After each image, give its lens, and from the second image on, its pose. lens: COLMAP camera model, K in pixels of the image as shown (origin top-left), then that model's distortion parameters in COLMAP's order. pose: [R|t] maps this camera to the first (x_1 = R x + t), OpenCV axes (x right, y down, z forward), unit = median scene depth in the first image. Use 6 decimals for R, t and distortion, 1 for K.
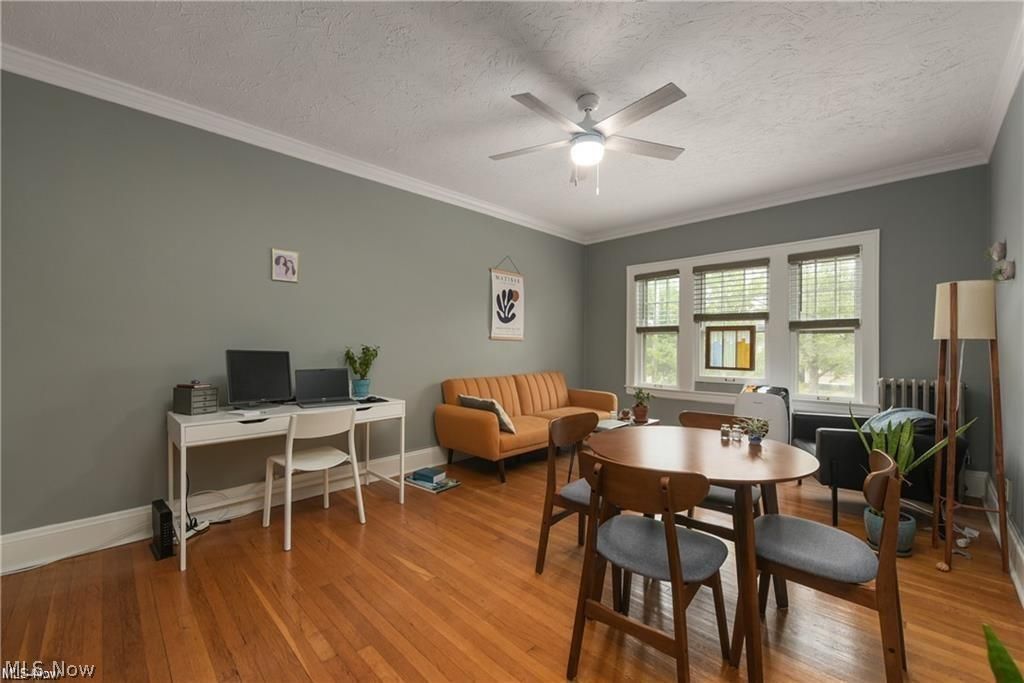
lens RADIAL K [[414.9, 0, 509.1], [0, 414.9, 344.6], [0, 0, 1]] dist [-0.000026, 0.000022]
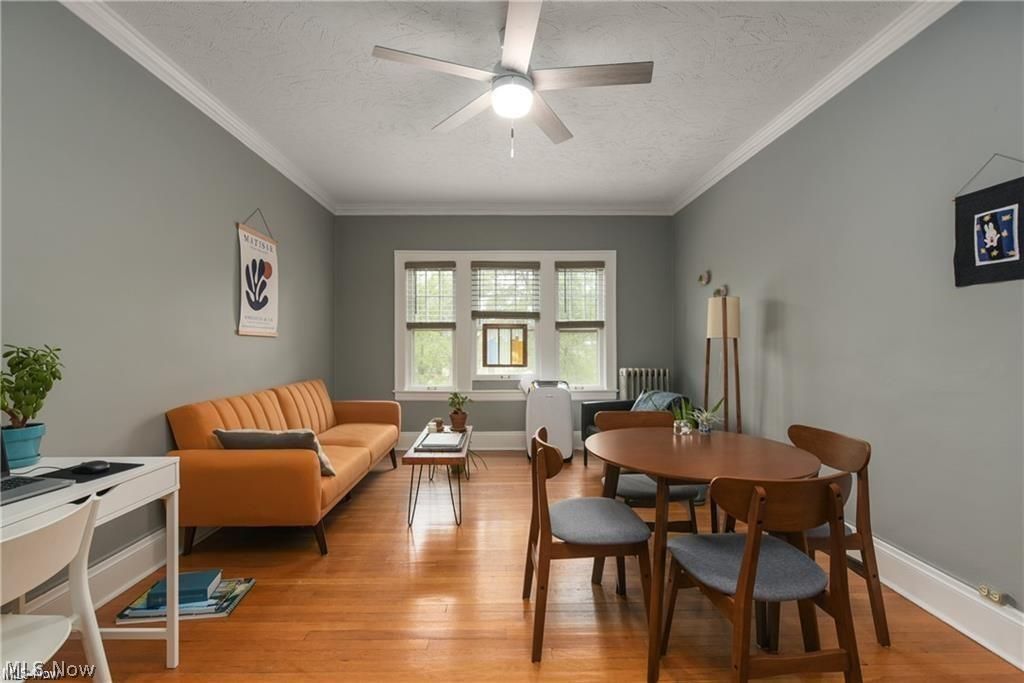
lens RADIAL K [[443.3, 0, 509.5], [0, 443.3, 340.8], [0, 0, 1]] dist [-0.002763, -0.000340]
pose [[0.696446, 0.000173, 0.717609, -0.238210], [0.002297, 0.999994, -0.002469, -0.000782], [-0.717605, 0.003368, 0.696442, 0.232745]]
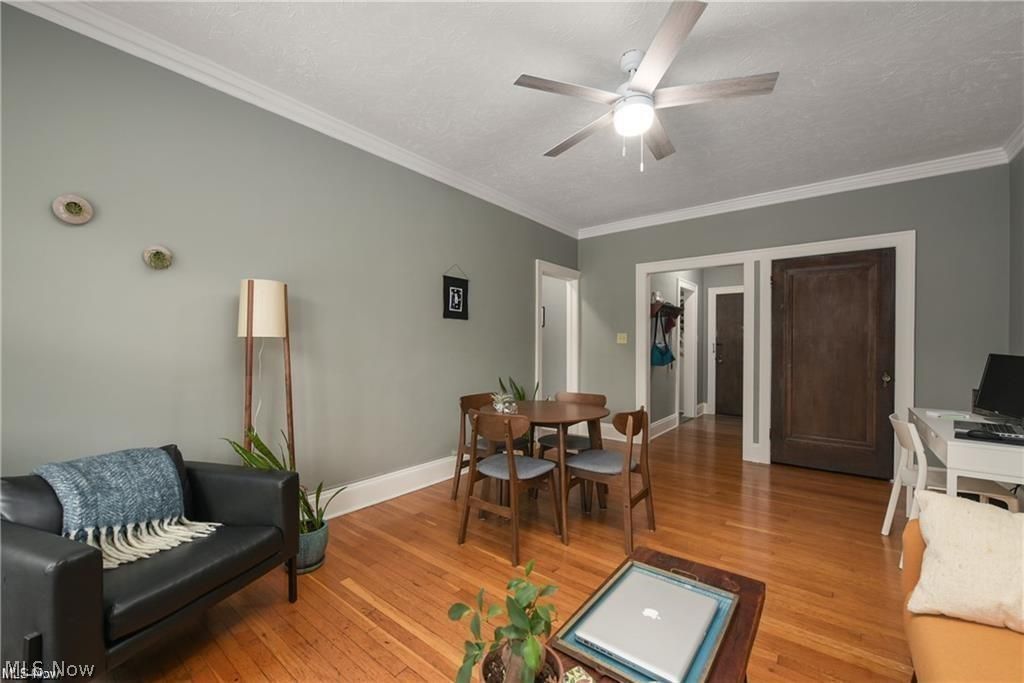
lens RADIAL K [[414.9, 0, 509.1], [0, 414.9, 344.6], [0, 0, 1]] dist [-0.000026, 0.000022]
pose [[-0.994663, -0.007620, -0.102897, 0.300115], [-0.007314, 0.999968, -0.003356, 0.001560], [0.102919, -0.002585, -0.994686, 1.025226]]
